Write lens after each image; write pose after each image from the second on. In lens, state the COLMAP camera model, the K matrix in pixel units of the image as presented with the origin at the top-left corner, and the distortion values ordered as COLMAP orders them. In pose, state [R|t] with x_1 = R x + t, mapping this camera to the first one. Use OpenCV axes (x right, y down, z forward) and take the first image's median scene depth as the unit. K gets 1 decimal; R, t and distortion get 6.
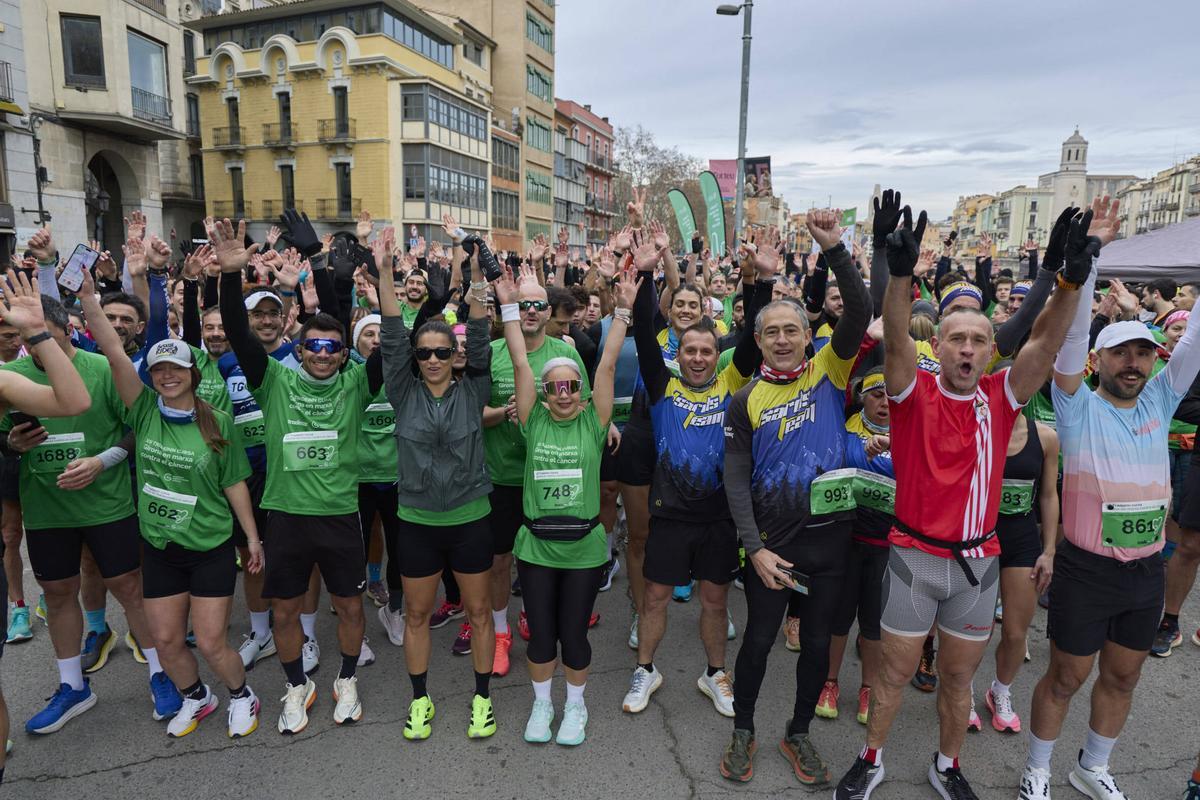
lens RADIAL K [[839.4, 0, 604.2], [0, 839.4, 396.0], [0, 0, 1]] dist [0.019210, -0.000056]
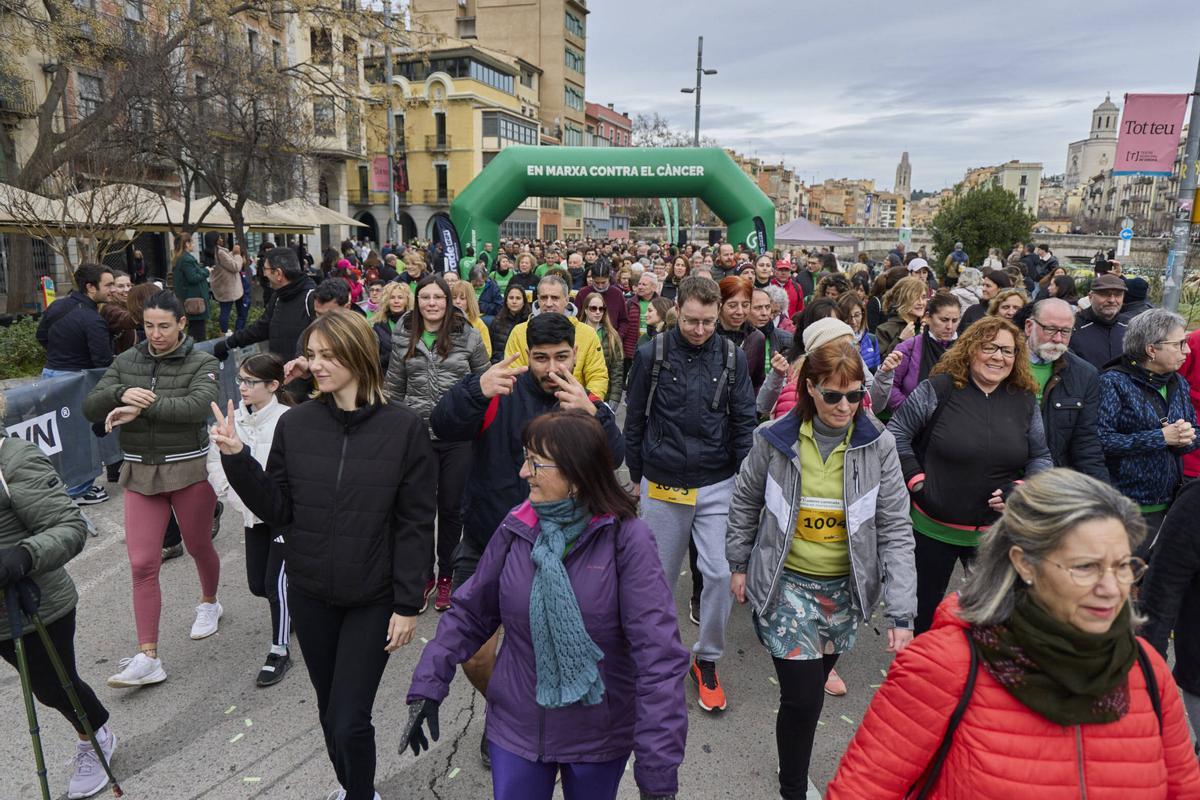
lens RADIAL K [[857.7, 0, 599.5], [0, 857.7, 397.3], [0, 0, 1]] dist [0.017497, -0.006158]
pose [[0.999407, 0.005862, -0.033941, 0.014653], [-0.004743, 0.999446, 0.032948, 0.067643], [0.034115, -0.032767, 0.998881, -0.441475]]
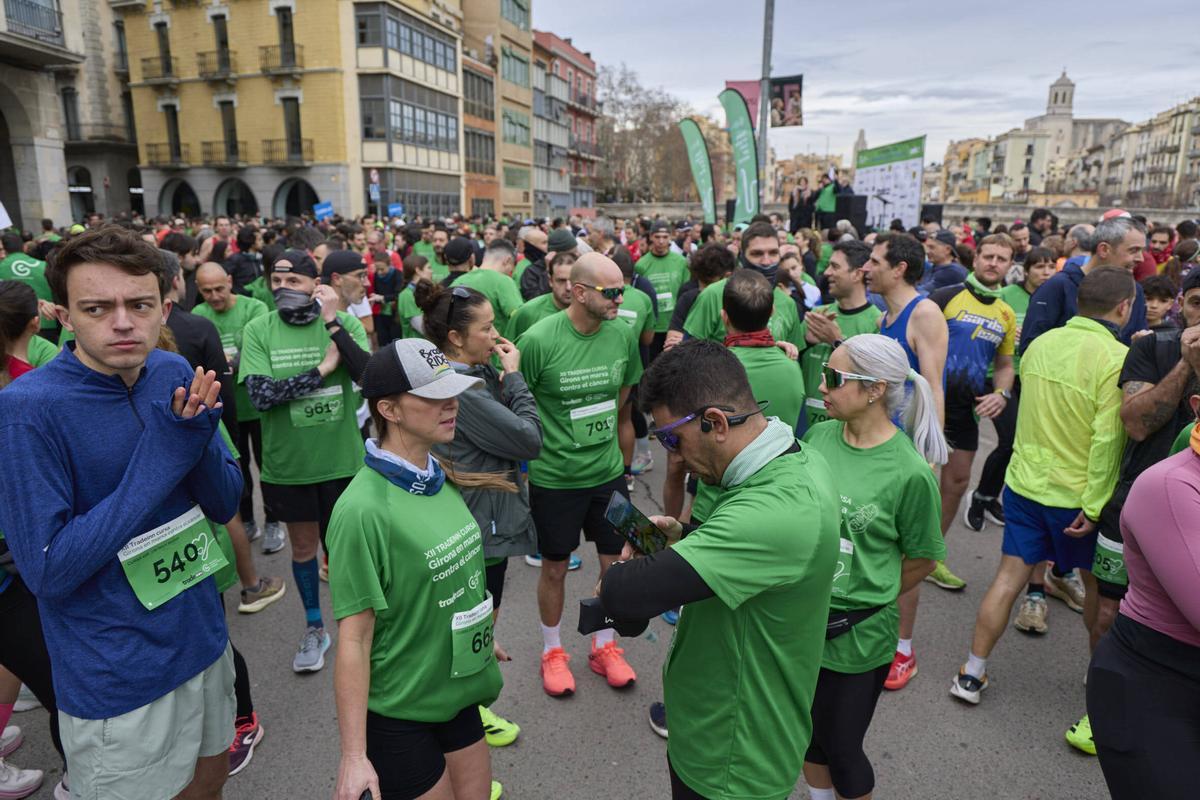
lens RADIAL K [[838.4, 0, 601.3], [0, 838.4, 398.3], [0, 0, 1]] dist [0.015500, -0.006392]
pose [[0.999773, -0.012227, 0.017423, -0.007496], [0.011146, 0.998087, 0.060816, -0.014314], [-0.018133, -0.060608, 0.997997, 0.097492]]
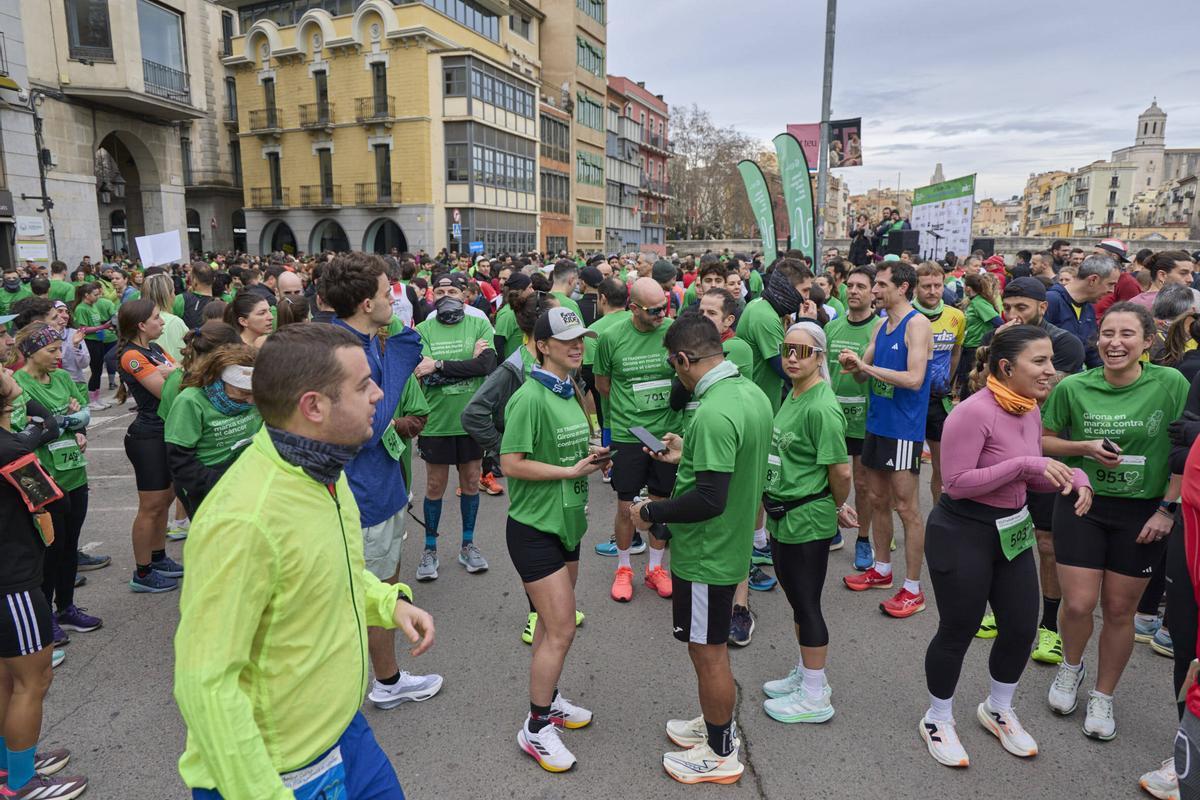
lens RADIAL K [[836.8, 0, 603.0], [0, 836.8, 396.4], [0, 0, 1]] dist [0.020151, -0.003843]
pose [[0.997965, -0.002017, -0.063737, -0.005117], [0.003090, 0.999855, 0.016746, -0.009814], [0.063694, -0.016909, 0.997826, 0.070432]]
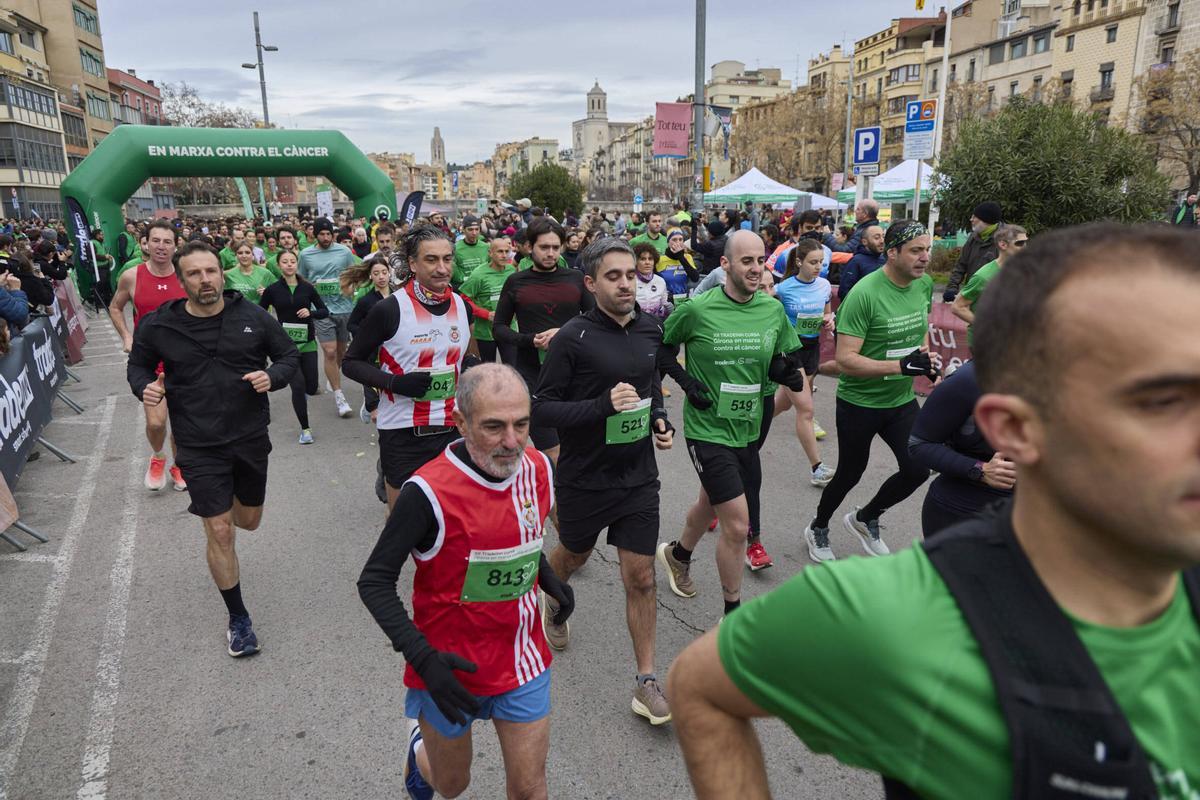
lens RADIAL K [[841.7, 0, 602.9], [0, 841.7, 399.6], [0, 0, 1]] dist [0.008207, 0.011185]
pose [[0.885424, -0.134690, 0.444841, -0.041153], [0.103140, 0.990166, 0.094511, 0.076094], [-0.453196, -0.037802, 0.890609, -0.498372]]
